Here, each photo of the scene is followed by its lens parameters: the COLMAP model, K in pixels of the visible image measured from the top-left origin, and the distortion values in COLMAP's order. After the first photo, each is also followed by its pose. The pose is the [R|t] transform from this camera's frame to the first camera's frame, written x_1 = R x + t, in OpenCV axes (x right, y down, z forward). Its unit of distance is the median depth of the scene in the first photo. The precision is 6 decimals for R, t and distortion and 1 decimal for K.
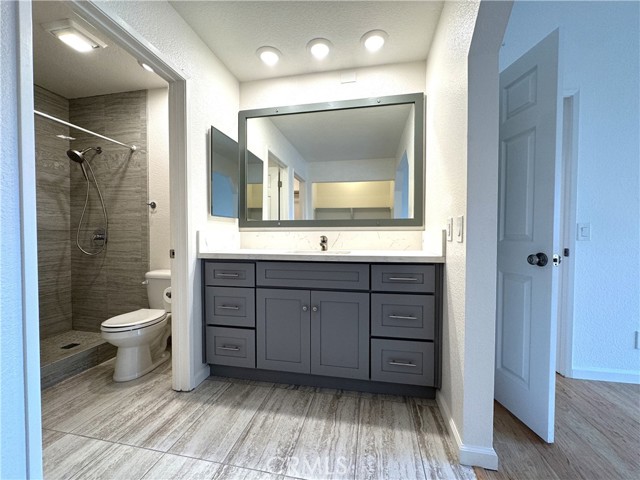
lens RADIAL K [[257.3, 0, 370.3], [0, 257.3, 237.5], [0, 0, 1]] dist [-0.001133, 0.000707]
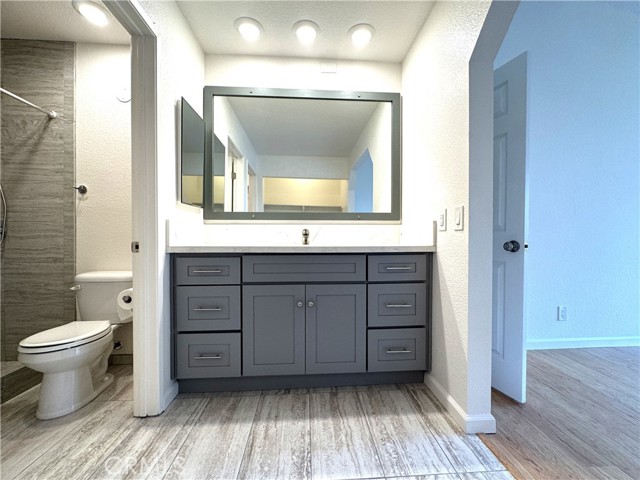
lens RADIAL K [[257.3, 0, 331.4], [0, 257.3, 243.5], [0, 0, 1]] dist [-0.001133, 0.000707]
pose [[0.968904, -0.007740, 0.247316, -0.361172], [0.010466, 0.999898, -0.009707, 0.064551], [-0.247215, 0.011994, 0.968886, 0.062793]]
